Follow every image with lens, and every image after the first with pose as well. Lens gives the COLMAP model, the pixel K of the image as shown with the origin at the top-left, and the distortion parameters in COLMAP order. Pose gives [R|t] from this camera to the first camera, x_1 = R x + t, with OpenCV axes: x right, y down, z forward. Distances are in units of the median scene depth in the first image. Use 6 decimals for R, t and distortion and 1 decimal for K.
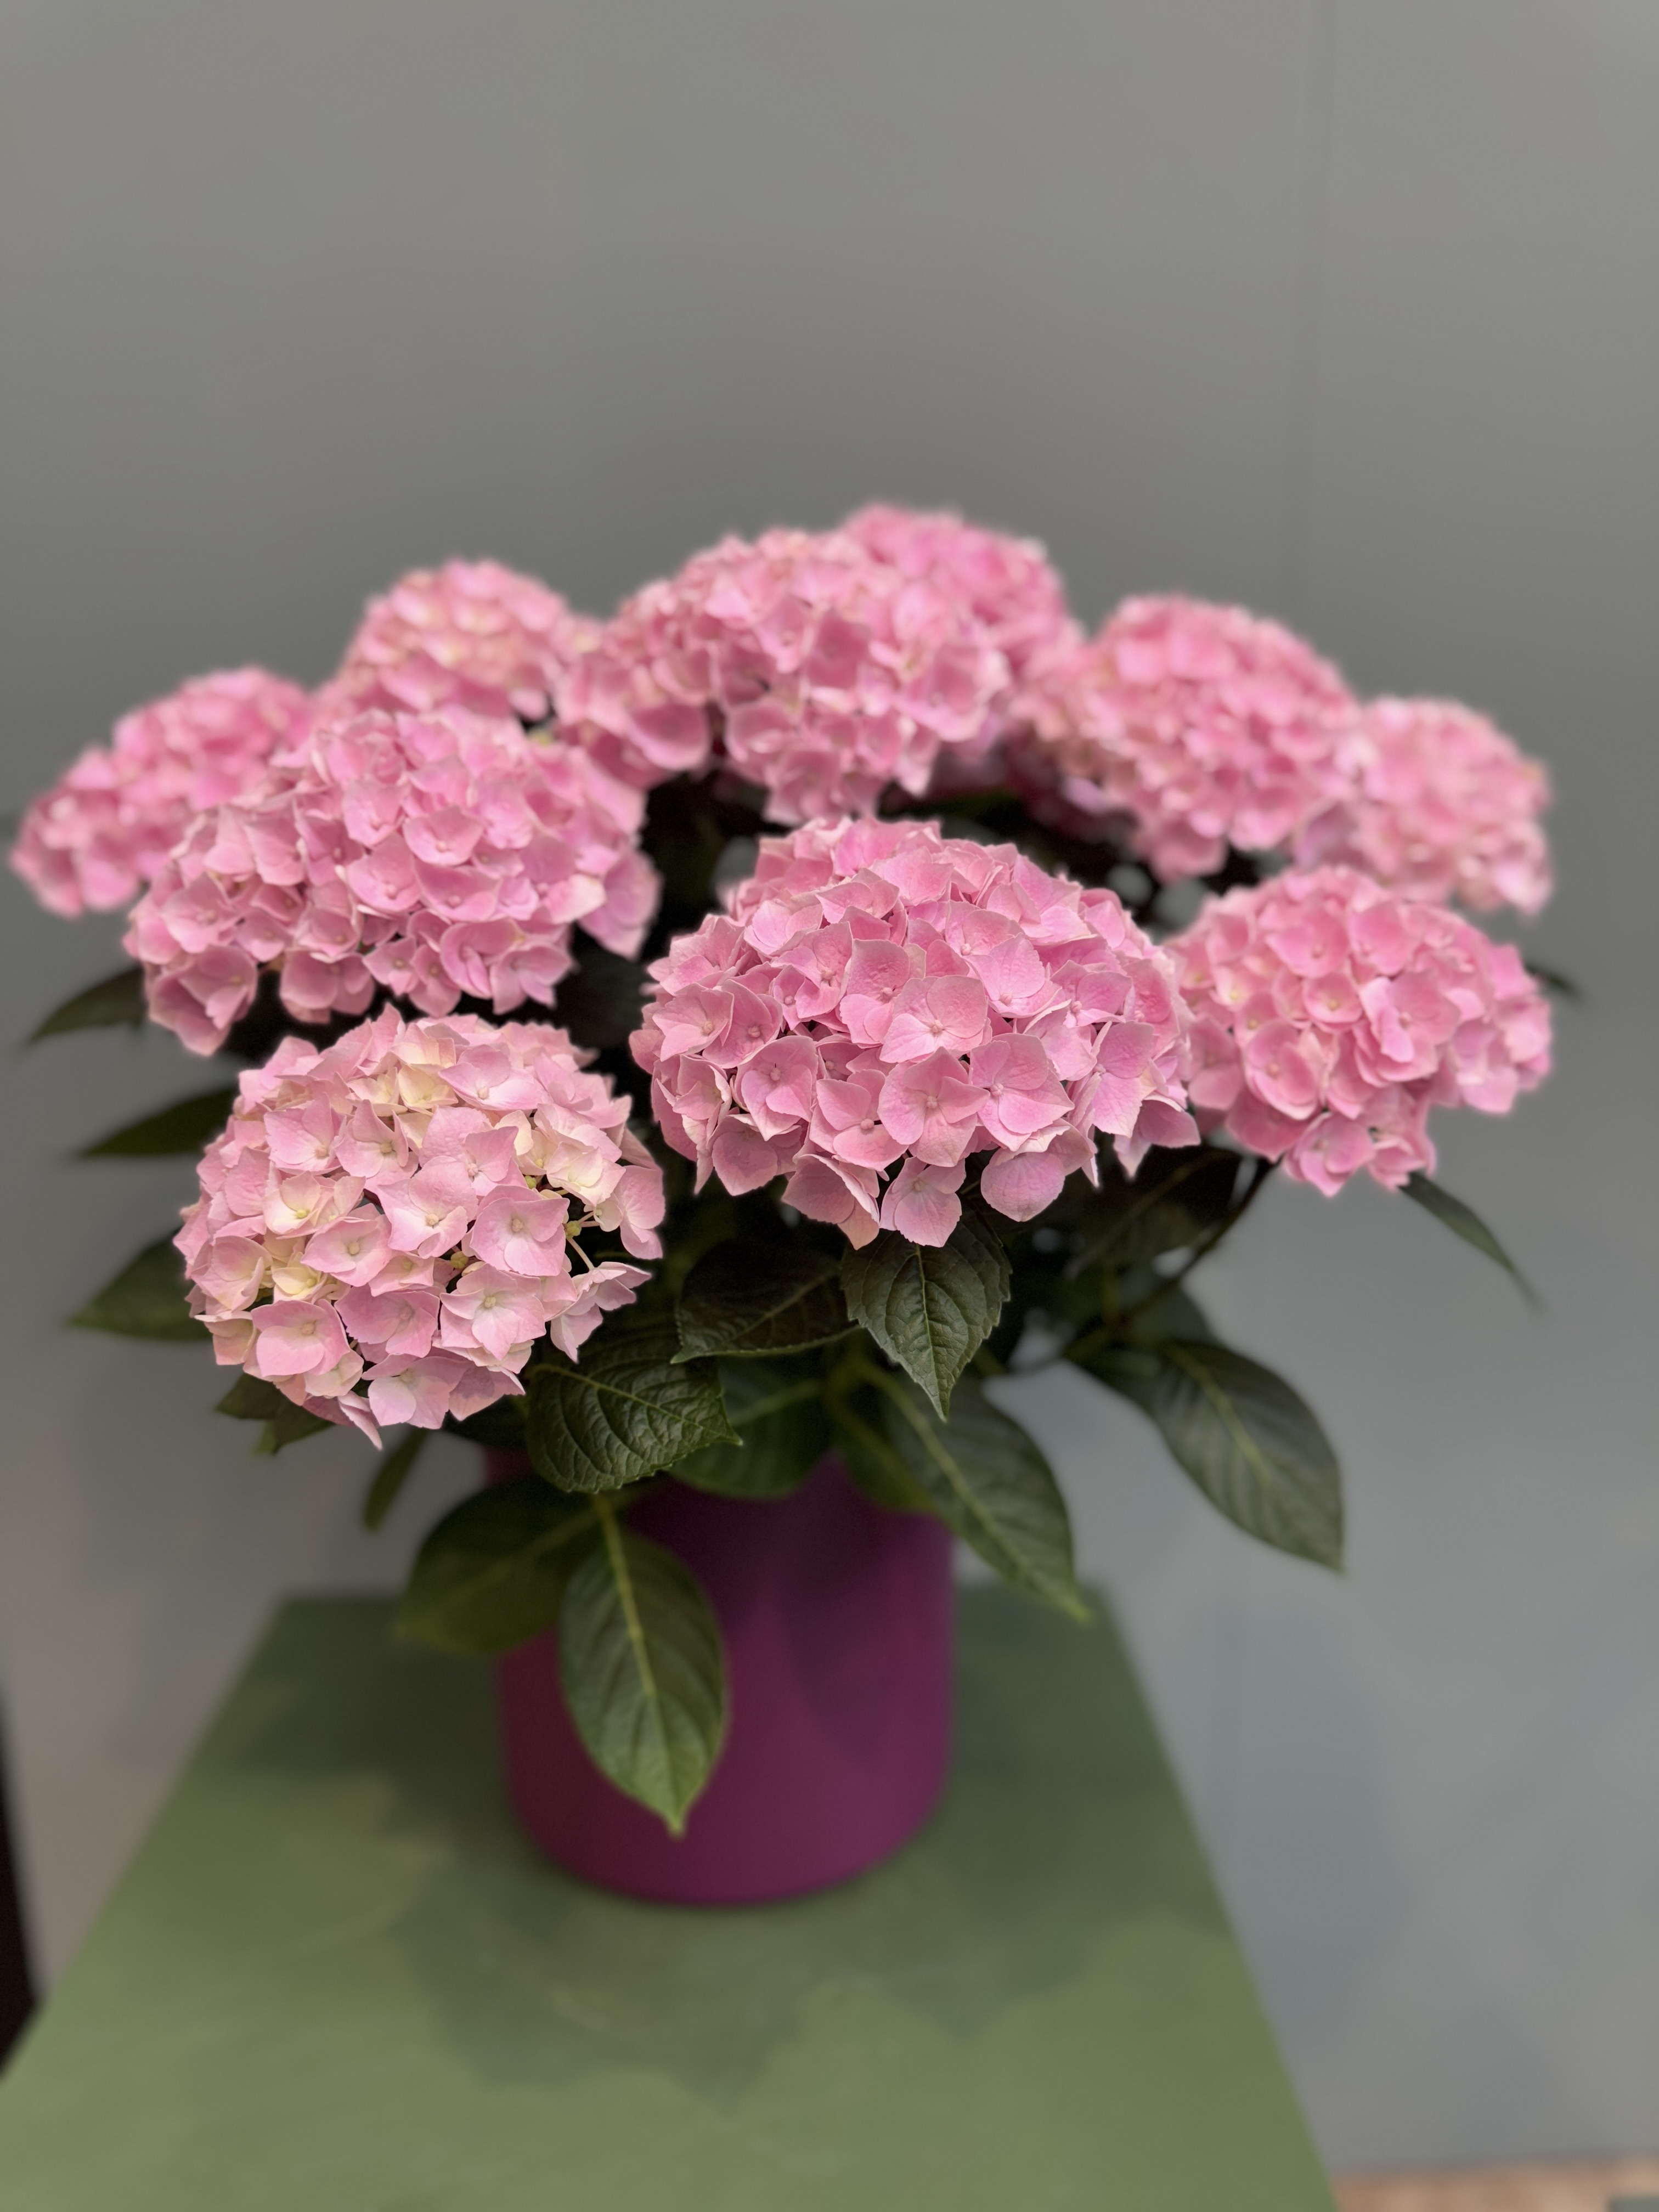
lens RADIAL K [[1552.5, 0, 831.1], [0, 1552.5, 1108.9], [0, 0, 1]] dist [0.029581, -0.006073]
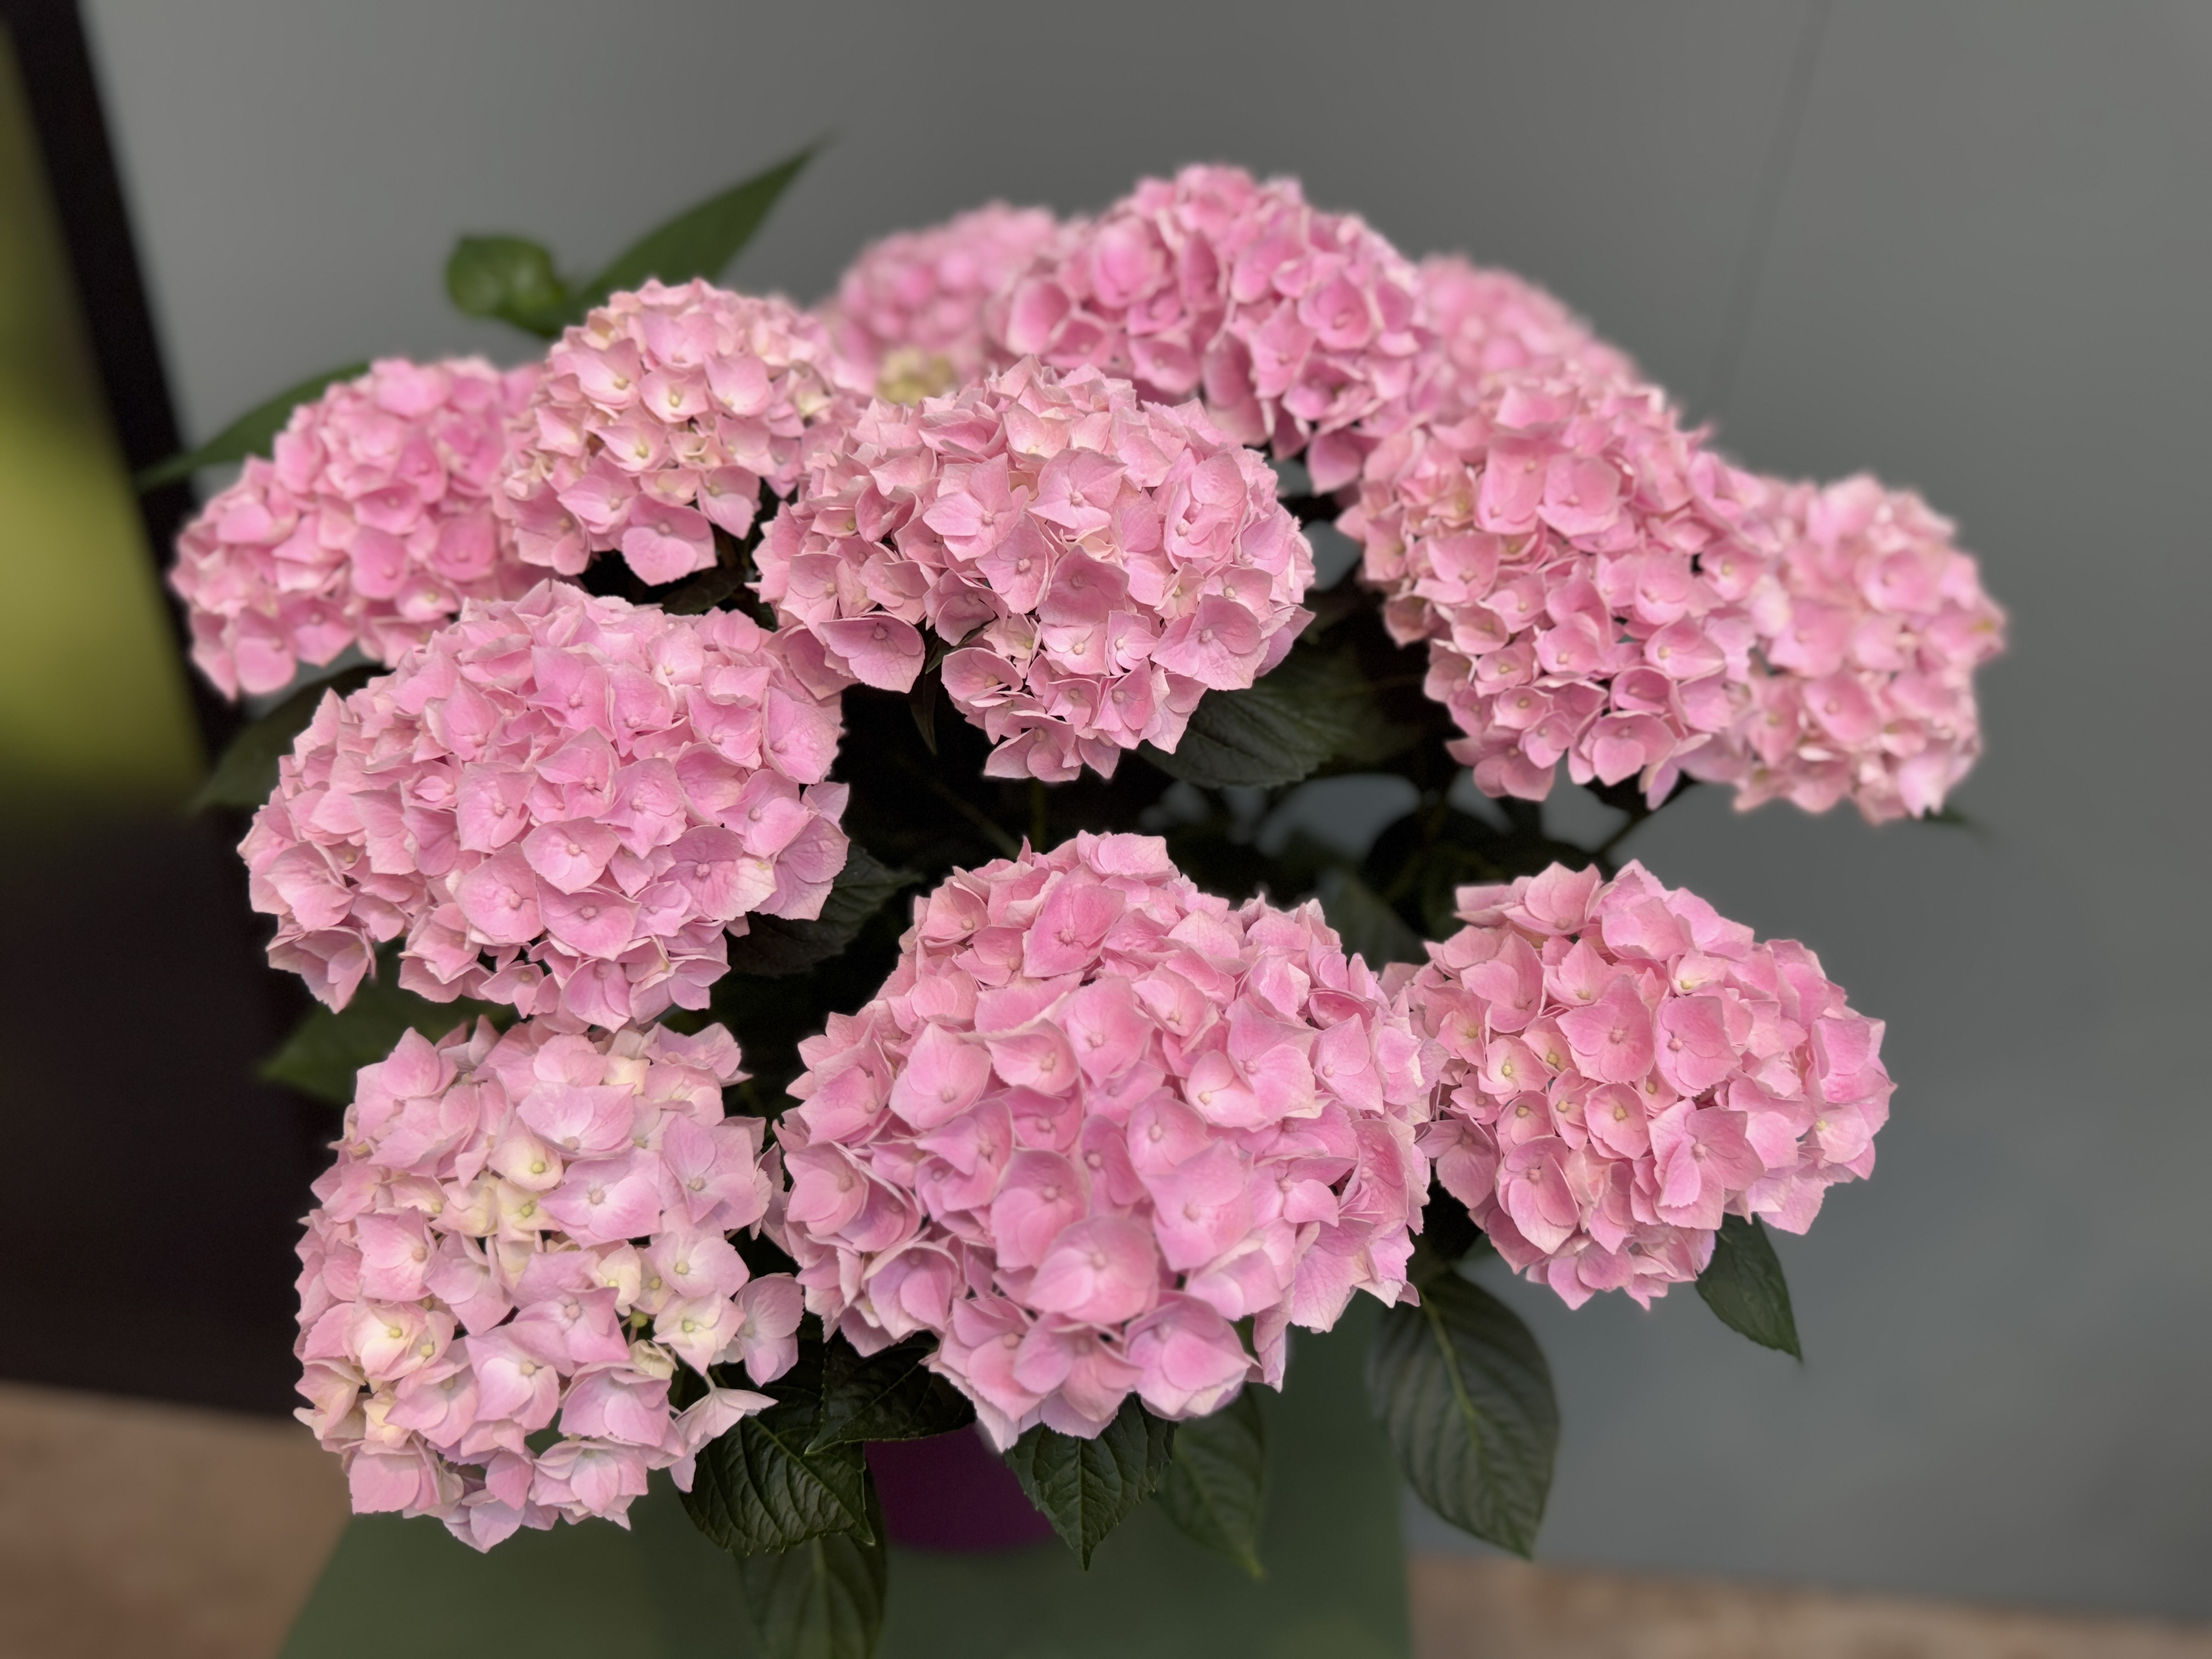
lens RADIAL K [[1552.5, 0, 1102.8], [0, 1552.5, 827.5], [0, 0, 1]] dist [0.029581, -0.006073]
pose [[0.991738, 0.113098, -0.060535, 0.079574], [-0.088106, 0.943529, 0.319361, -0.458153], [0.093236, -0.311389, 0.945698, 0.228210]]
